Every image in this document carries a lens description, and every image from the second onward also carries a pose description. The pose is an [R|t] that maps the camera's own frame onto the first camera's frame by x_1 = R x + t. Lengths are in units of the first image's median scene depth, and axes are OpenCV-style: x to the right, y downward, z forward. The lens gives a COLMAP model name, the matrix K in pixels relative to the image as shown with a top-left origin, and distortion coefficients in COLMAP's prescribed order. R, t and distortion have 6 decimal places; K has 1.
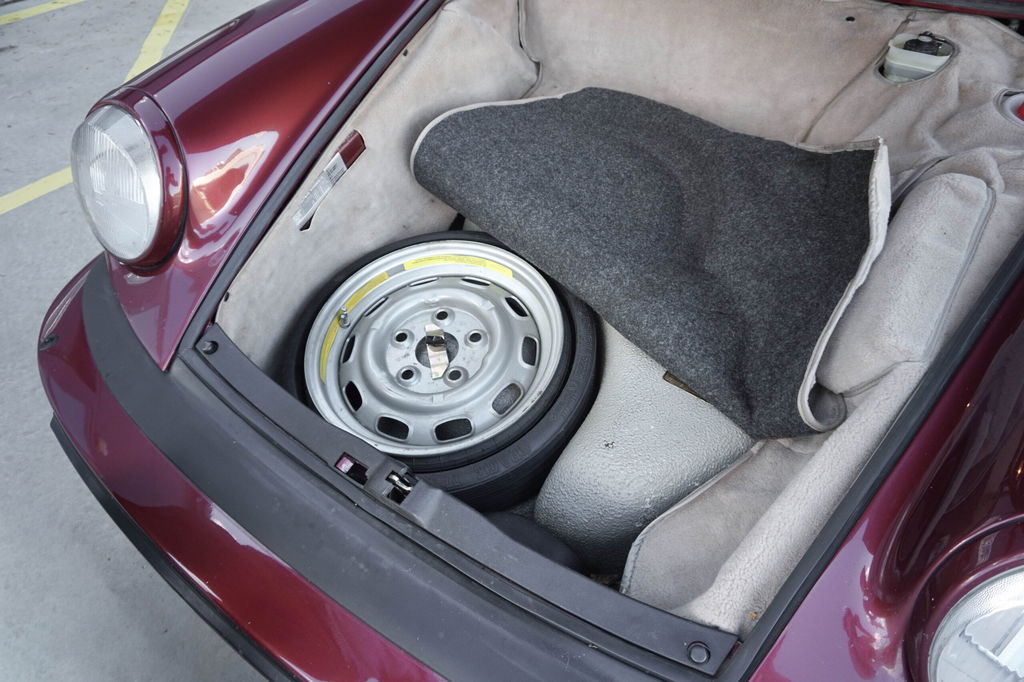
lens RADIAL K [[669.9, 0, 512.0], [0, 669.9, 341.0], [0, 0, 1]] dist [-0.033557, 0.005933]
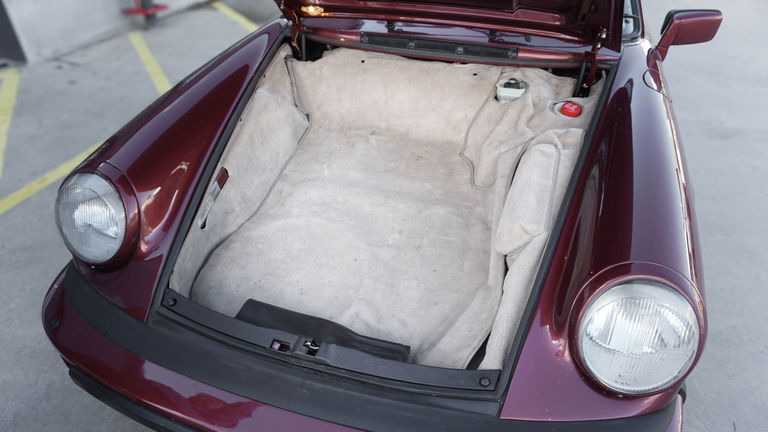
lens RADIAL K [[505.8, 0, 384.0], [0, 505.8, 216.0], [0, 0, 1]] dist [0.003966, 0.001736]
pose [[0.956553, -0.167167, 0.238875, -0.188128], [0.204727, 0.968452, -0.142080, 0.079609], [-0.207588, 0.184811, 0.960600, -0.332793]]
